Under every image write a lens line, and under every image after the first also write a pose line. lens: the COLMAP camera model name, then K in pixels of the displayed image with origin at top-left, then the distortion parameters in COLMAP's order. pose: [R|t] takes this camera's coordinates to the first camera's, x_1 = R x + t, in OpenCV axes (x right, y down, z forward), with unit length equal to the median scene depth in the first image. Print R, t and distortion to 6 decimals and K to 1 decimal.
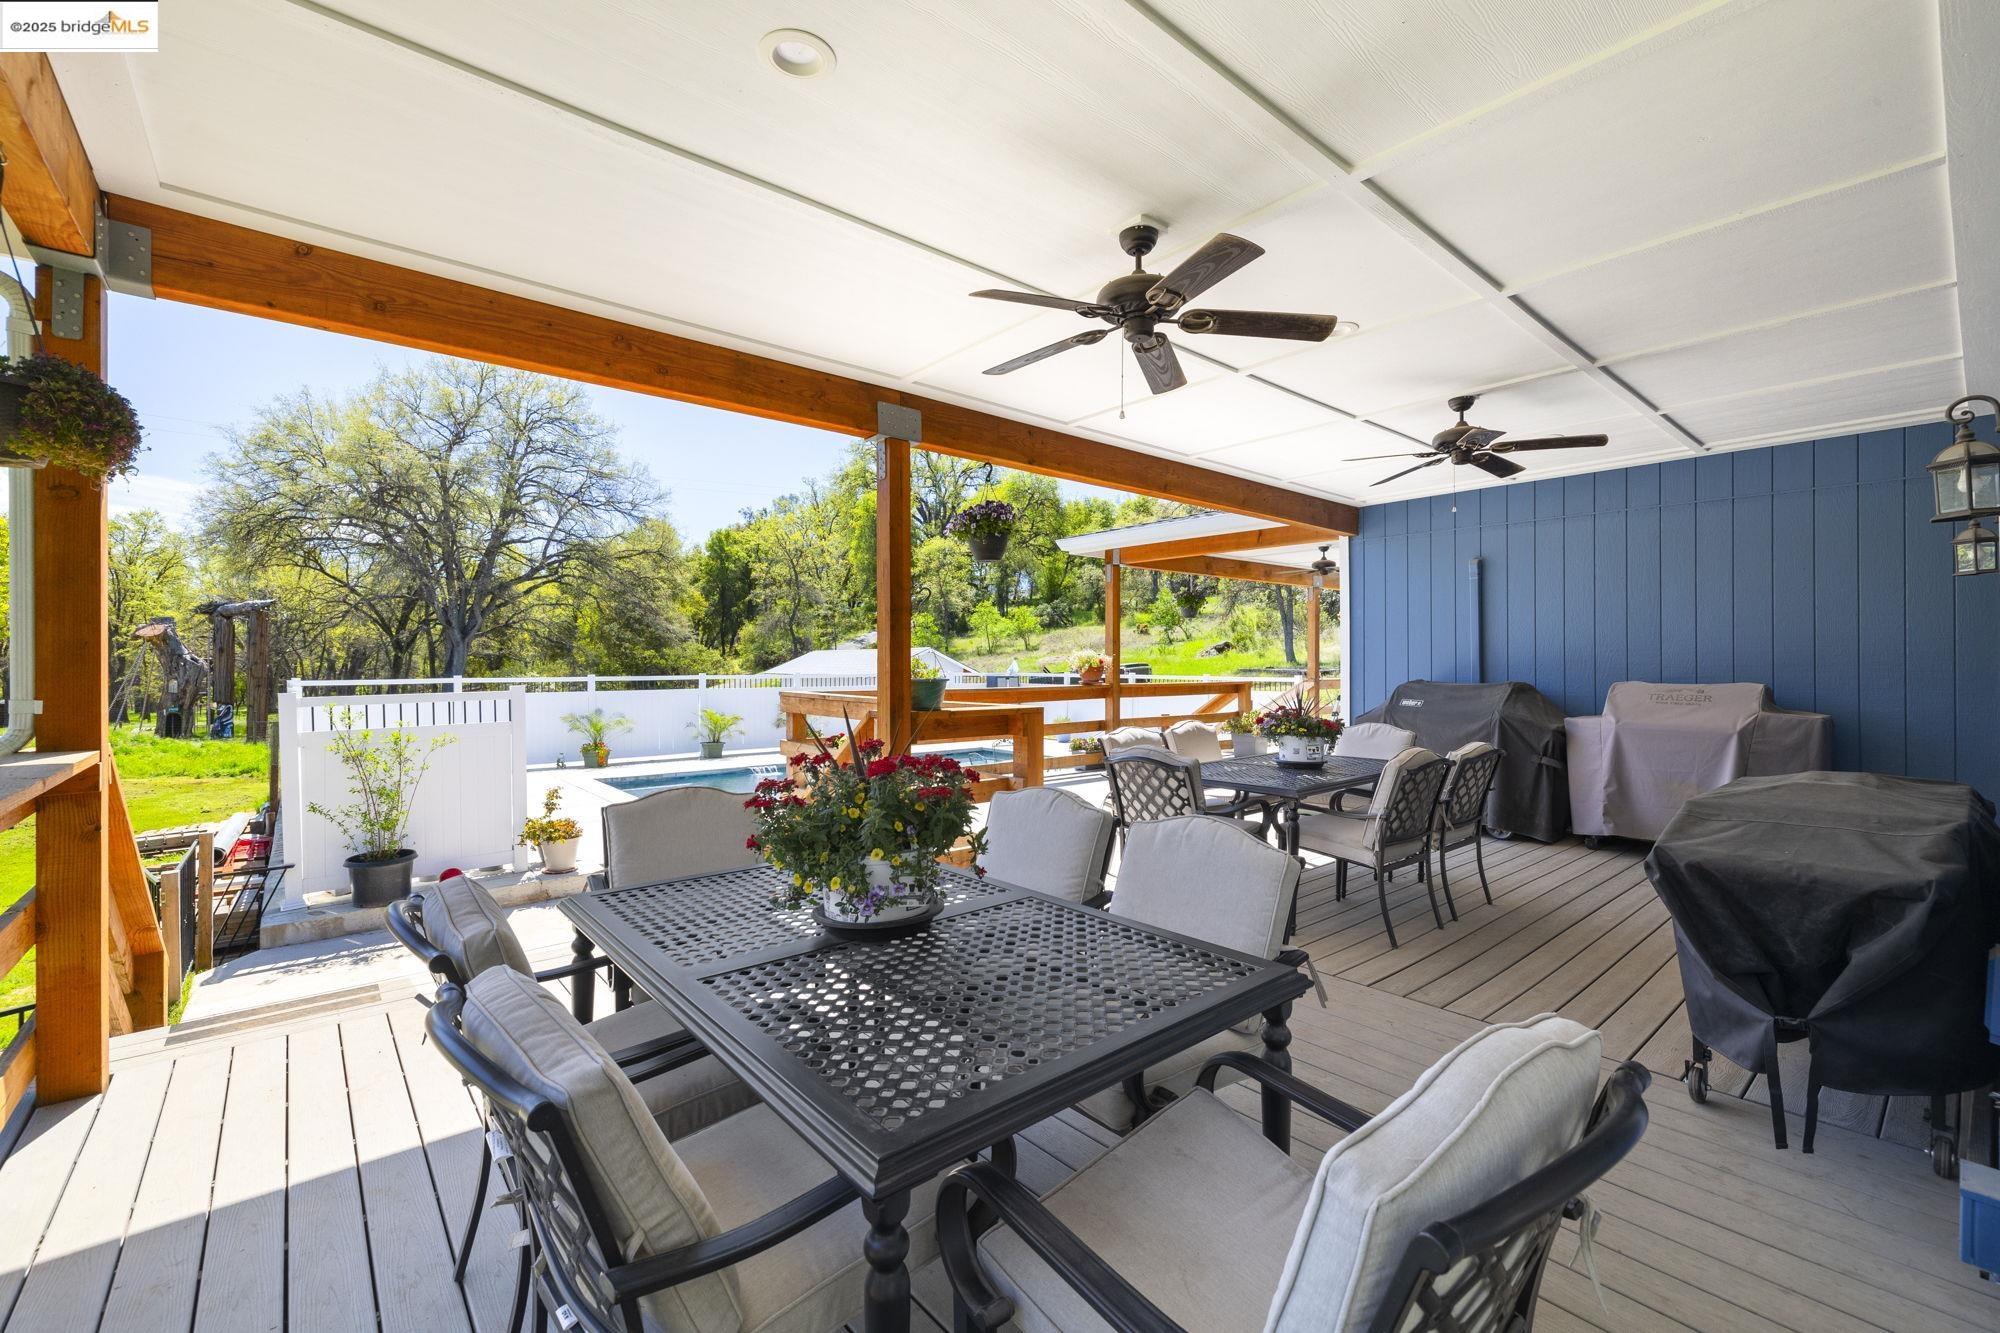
lens RADIAL K [[842.7, 0, 1008.8], [0, 842.7, 667.8], [0, 0, 1]] dist [0.000378, 0.000090]
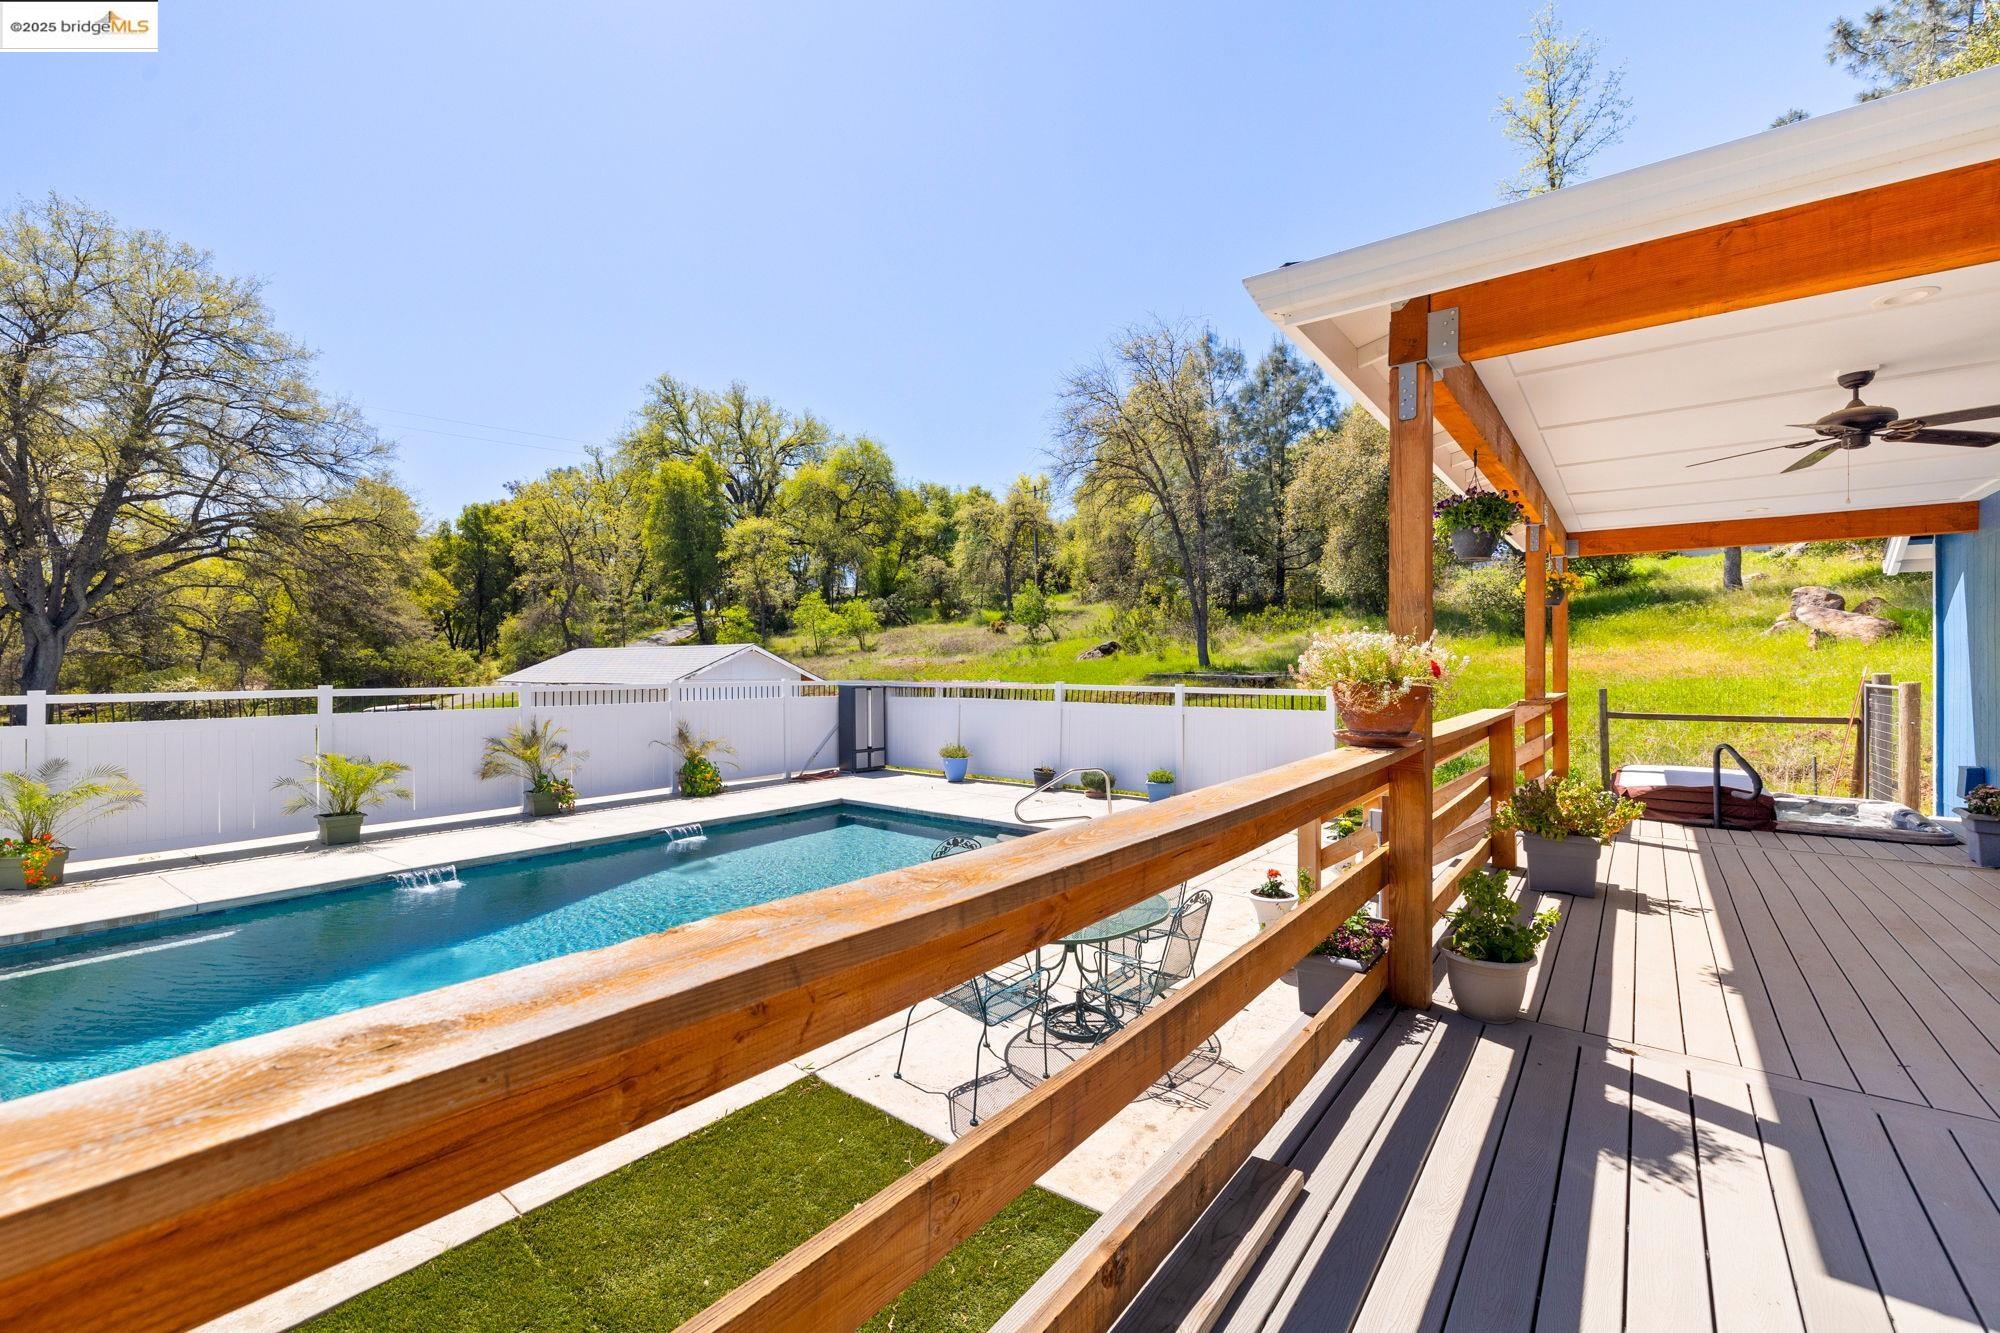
lens RADIAL K [[837.1, 0, 1003.5], [0, 837.1, 662.1], [0, 0, 1]] dist [0.001687, 0.000016]
pose [[0.977230, 0.002561, 0.212167, -0.016066], [-0.000454, 0.999950, -0.009980, -0.001309], [-0.212182, 0.009656, 0.977182, 0.126012]]
